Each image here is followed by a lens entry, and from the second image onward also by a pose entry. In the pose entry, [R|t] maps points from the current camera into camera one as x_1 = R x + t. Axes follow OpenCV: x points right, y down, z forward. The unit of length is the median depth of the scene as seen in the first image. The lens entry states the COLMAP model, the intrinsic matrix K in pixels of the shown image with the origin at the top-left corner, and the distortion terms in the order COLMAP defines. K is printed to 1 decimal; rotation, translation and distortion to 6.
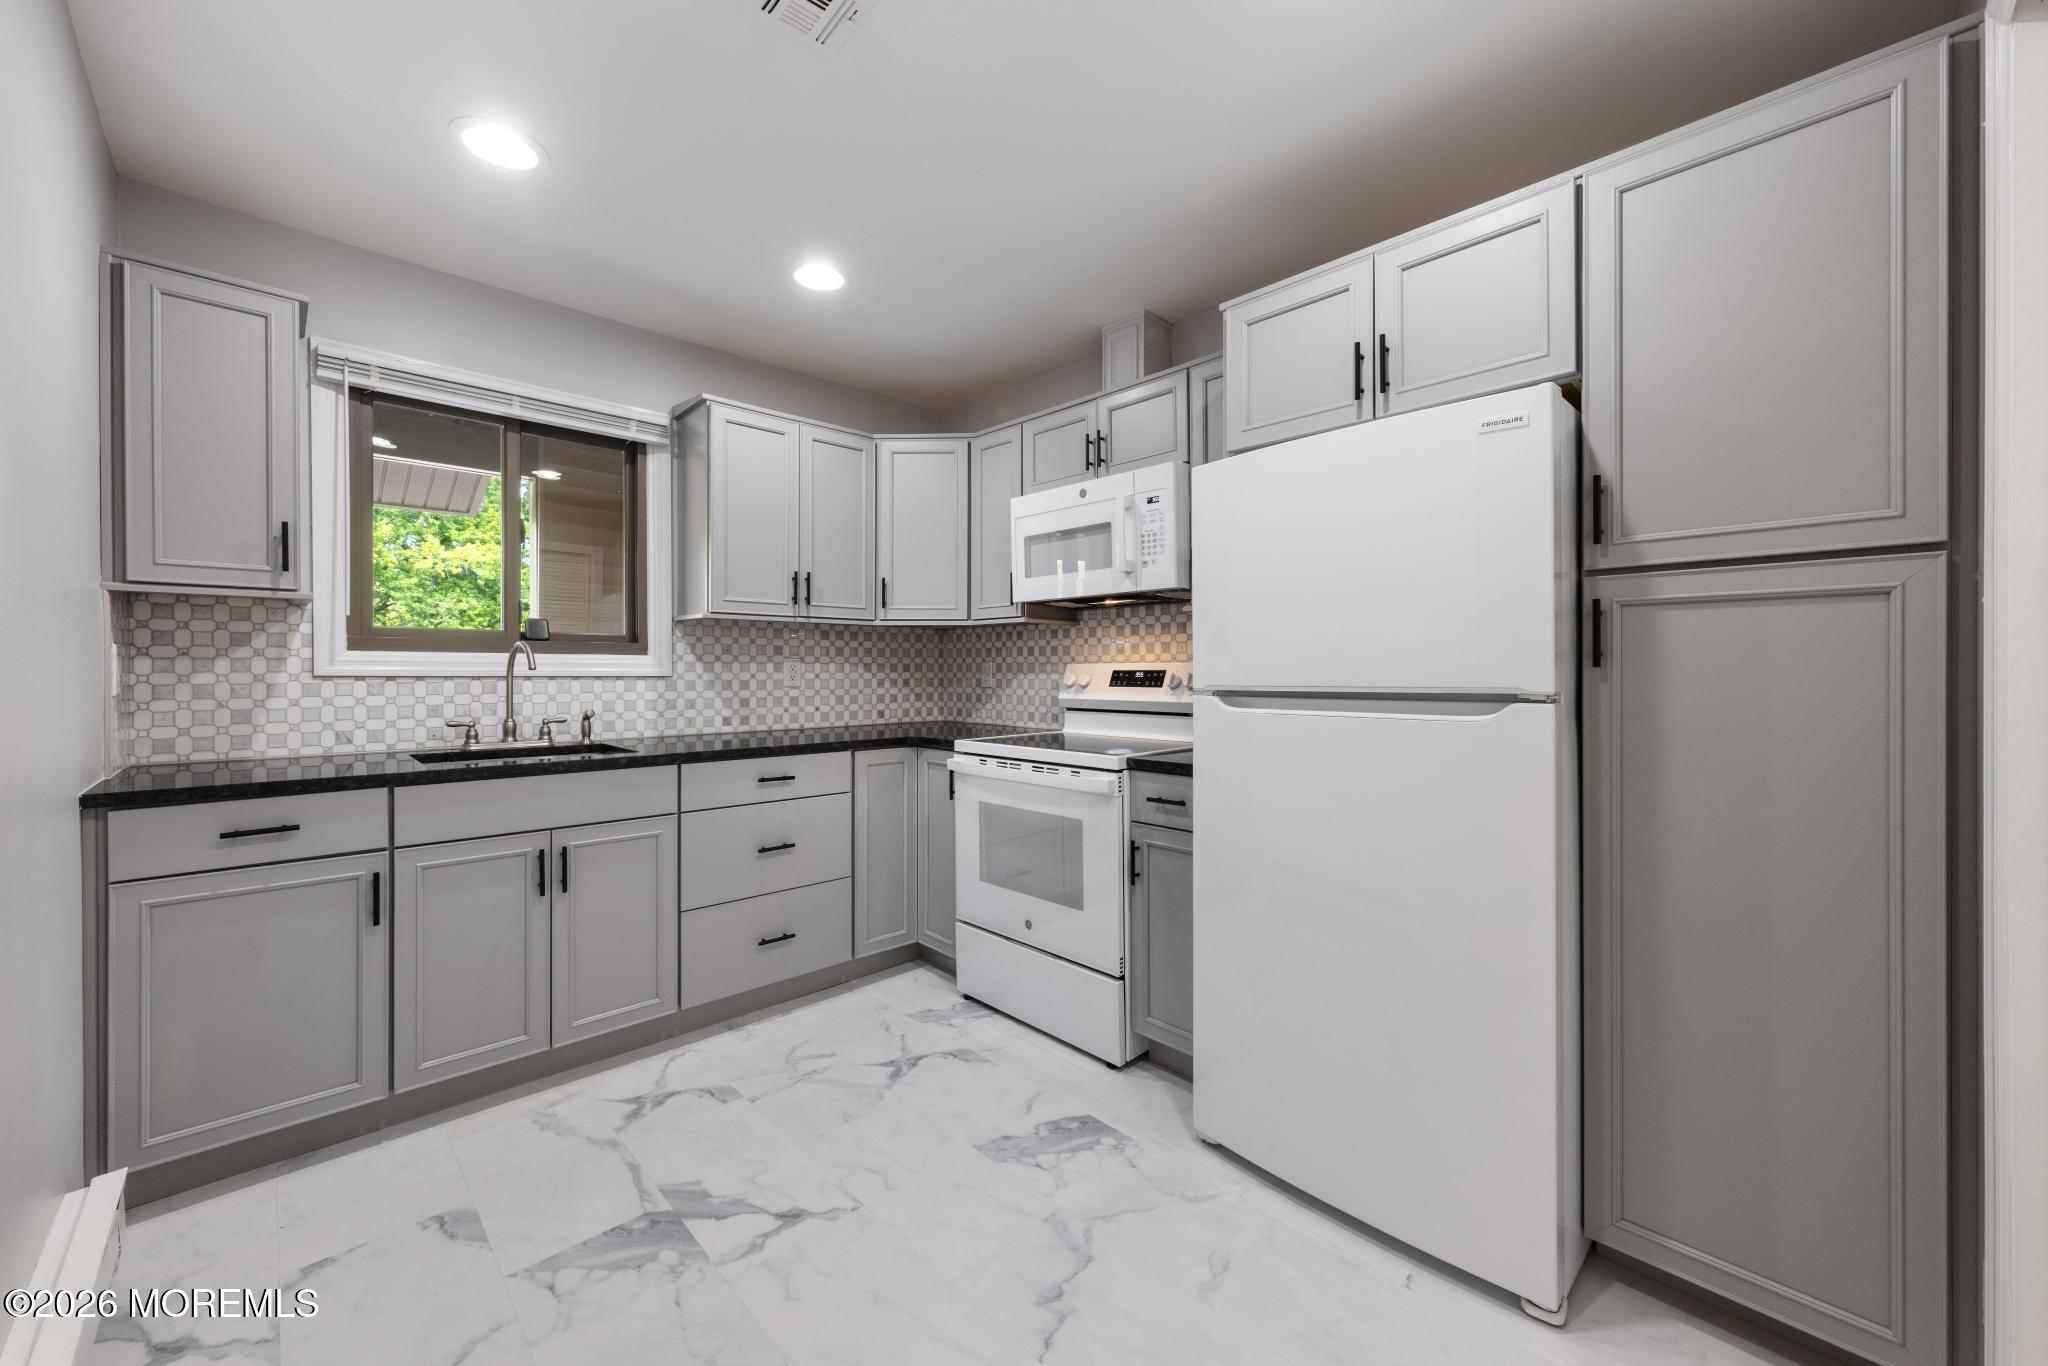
lens RADIAL K [[781.7, 0, 1041.0], [0, 781.7, 673.3], [0, 0, 1]] dist [0.000914, -0.000114]
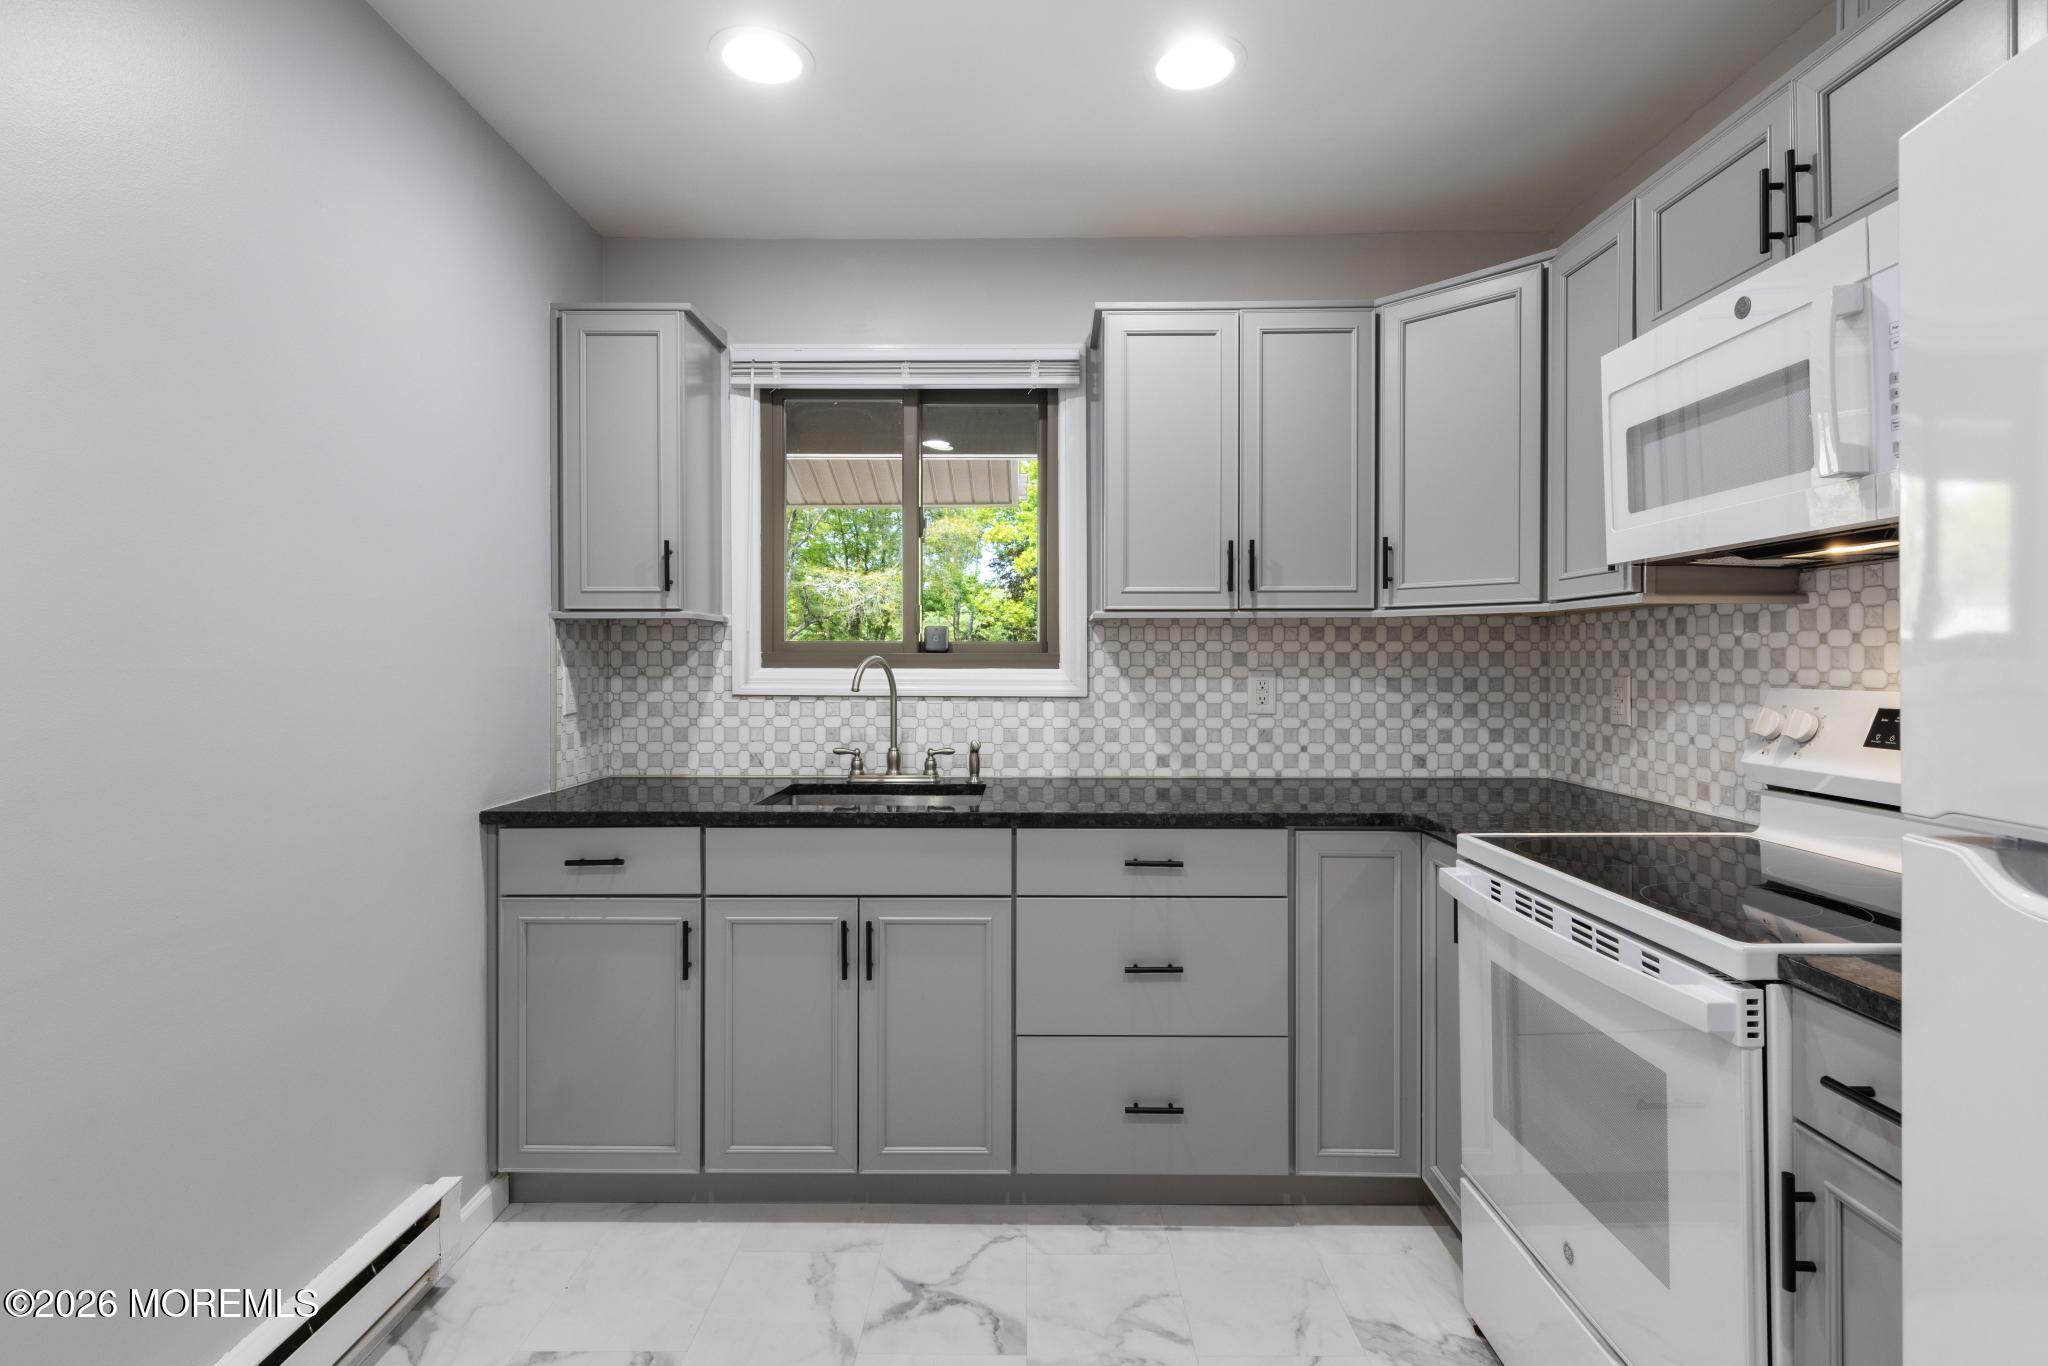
lens RADIAL K [[1000.3, 0, 1008.5], [0, 1000.3, 663.9], [0, 0, 1]] dist [0.003358, 0.000082]
pose [[0.705452, 0.000993, -0.708757, 0.145013], [-0.002570, 0.999996, -0.001157, -0.026194], [0.708753, 0.002638, 0.705451, 0.280406]]
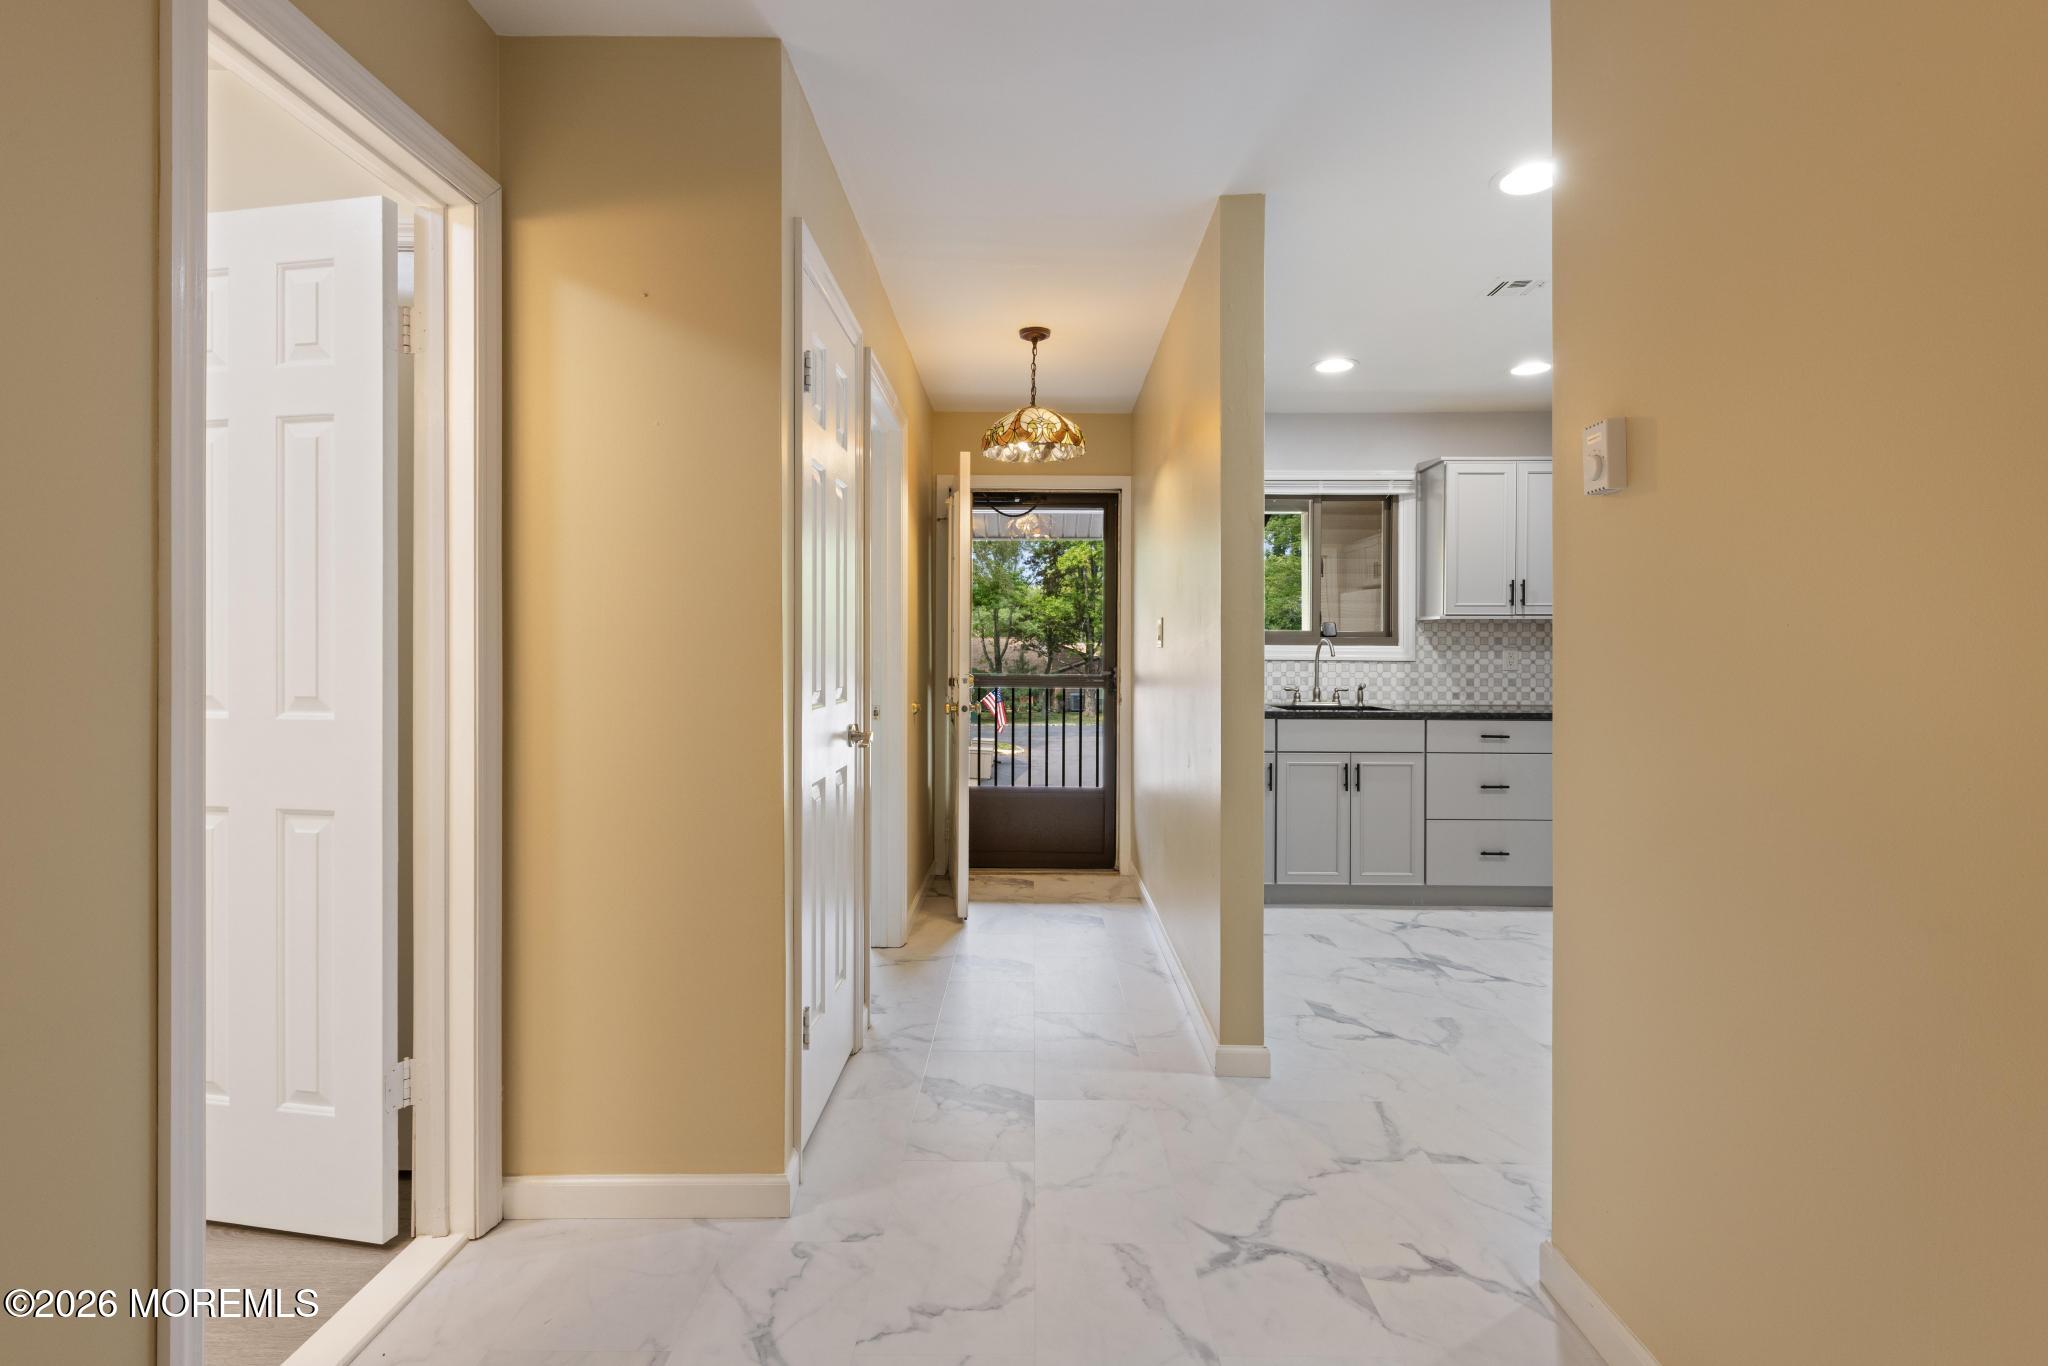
lens RADIAL K [[957.1, 0, 1020.7], [0, 957.1, 658.8], [0, 0, 1]] dist [0.003433, 0.000210]
pose [[0.701655, 0.005757, -0.712493, 0.236357], [-0.006210, 0.999979, 0.001965, 0.000627], [0.712489, 0.003046, 0.701676, -0.665601]]
